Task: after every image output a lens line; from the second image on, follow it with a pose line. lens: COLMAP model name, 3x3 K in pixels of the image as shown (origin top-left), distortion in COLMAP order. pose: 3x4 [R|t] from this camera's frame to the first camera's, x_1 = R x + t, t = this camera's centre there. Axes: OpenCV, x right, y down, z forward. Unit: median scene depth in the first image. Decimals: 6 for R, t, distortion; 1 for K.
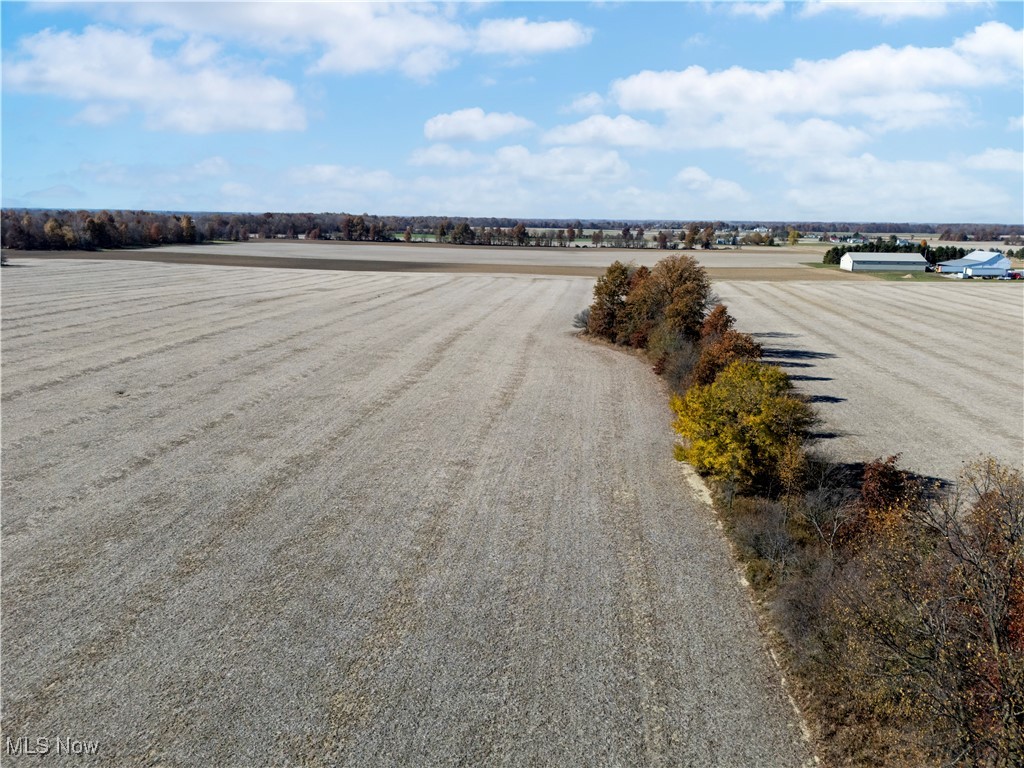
lens RADIAL K [[748.9, 0, 516.0], [0, 748.9, 381.4], [0, 0, 1]] dist [0.079499, -0.084925]
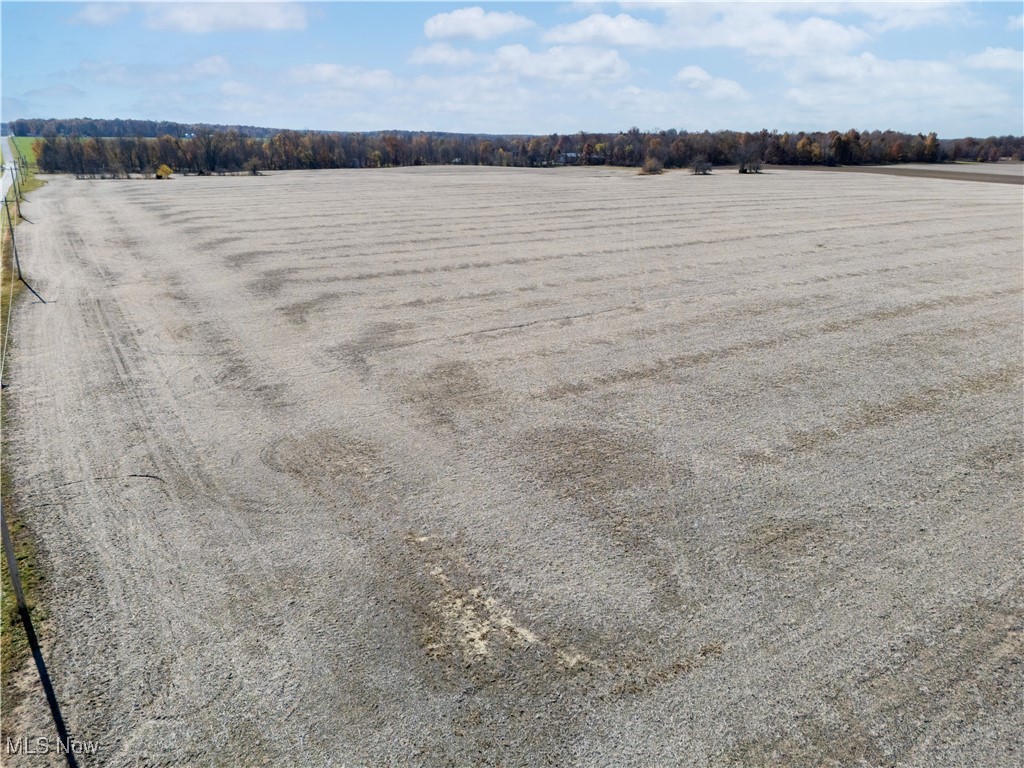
lens RADIAL K [[748.9, 0, 516.0], [0, 748.9, 381.4], [0, 0, 1]] dist [0.079499, -0.084925]
pose [[0.631497, 0.228449, -0.740961, 0.075757], [-0.163734, 0.973352, 0.160553, 0.070224], [0.757894, 0.019932, 0.652073, -0.097365]]
